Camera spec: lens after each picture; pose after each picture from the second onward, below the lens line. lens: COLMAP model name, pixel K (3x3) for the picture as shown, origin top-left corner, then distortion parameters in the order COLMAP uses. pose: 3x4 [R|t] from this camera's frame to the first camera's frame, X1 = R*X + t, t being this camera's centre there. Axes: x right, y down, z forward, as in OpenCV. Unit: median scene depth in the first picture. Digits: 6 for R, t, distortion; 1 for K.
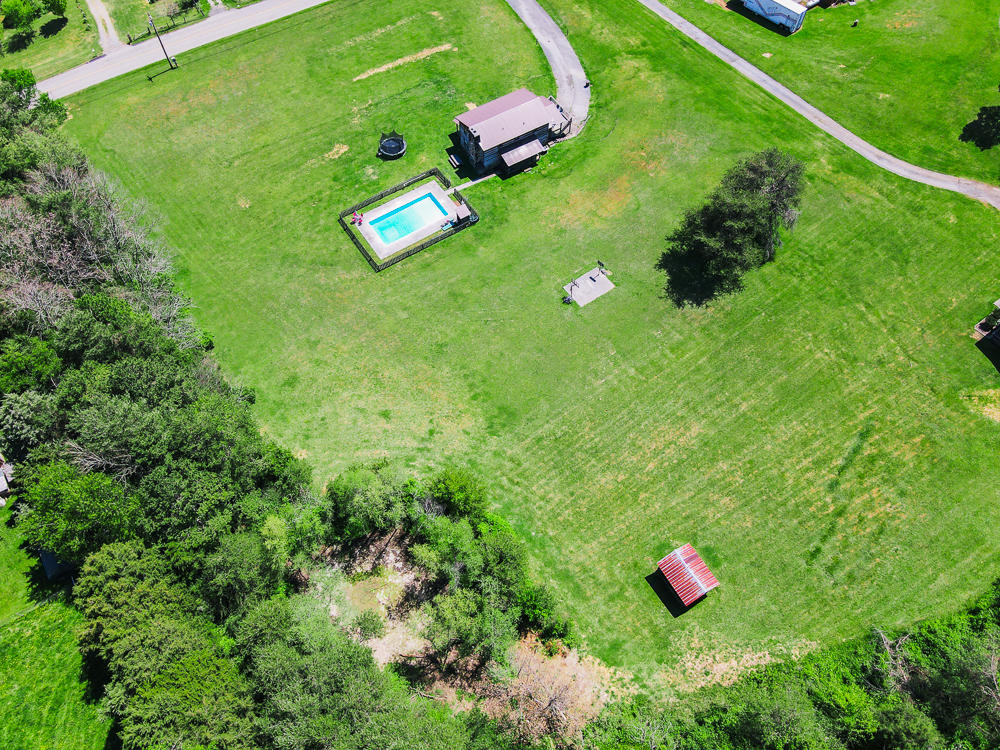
lens RADIAL K [[728.0, 0, 495.9], [0, 728.0, 374.2], [0, 0, 1]] dist [-0.025602, 0.086200]
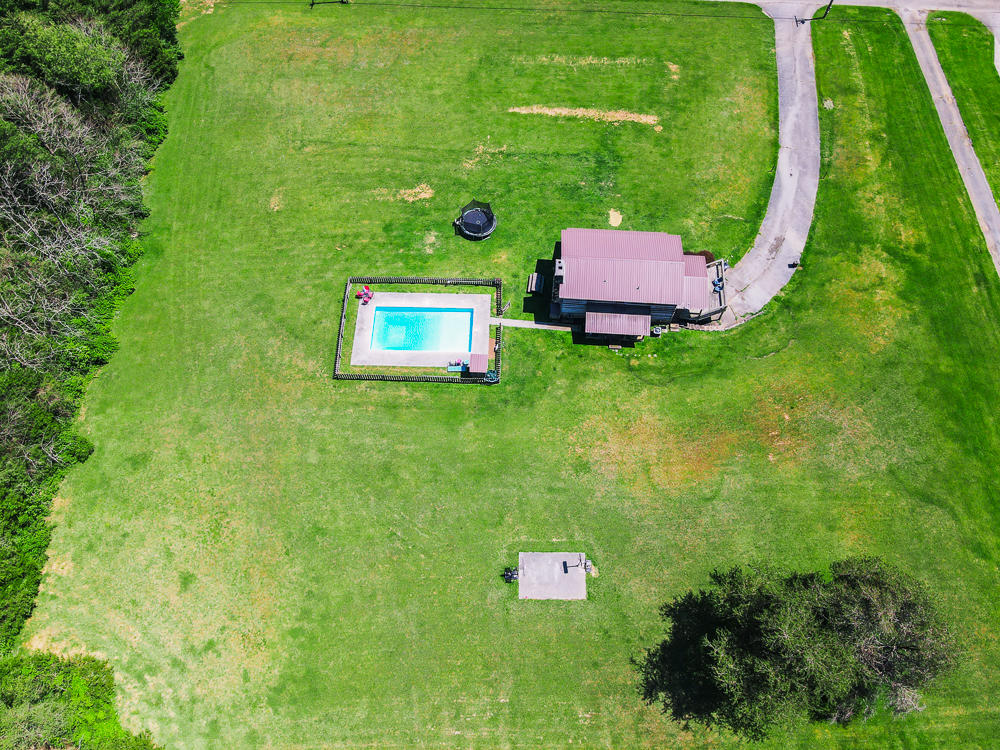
lens RADIAL K [[728.0, 0, 495.9], [0, 728.0, 374.2], [0, 0, 1]] dist [-0.025602, 0.086200]
pose [[0.812771, 0.519493, -0.263687, 0.146694], [-0.500492, 0.854287, 0.140361, -0.301592], [0.298181, 0.017892, 0.954342, 0.320675]]
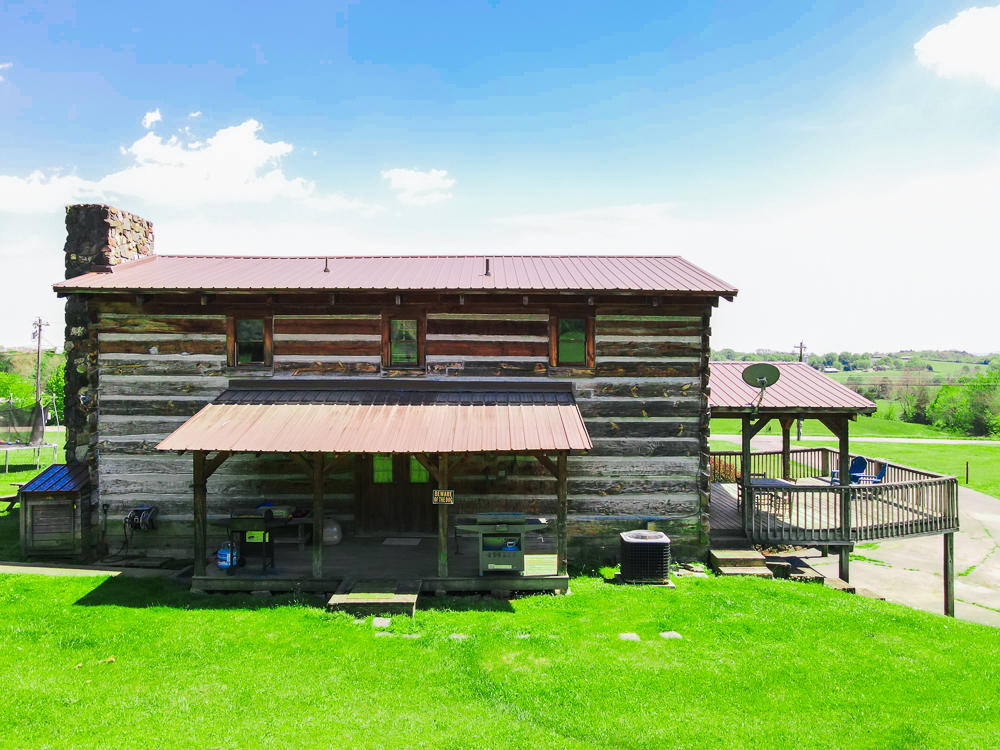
lens RADIAL K [[728.0, 0, 495.9], [0, 728.0, 374.2], [0, 0, 1]] dist [-0.025602, 0.086200]
pose [[0.854463, 0.001765, -0.519508, 0.107239], [-0.449625, 0.503457, -0.737813, -0.235299], [0.260248, 0.864018, 0.430979, 0.945829]]
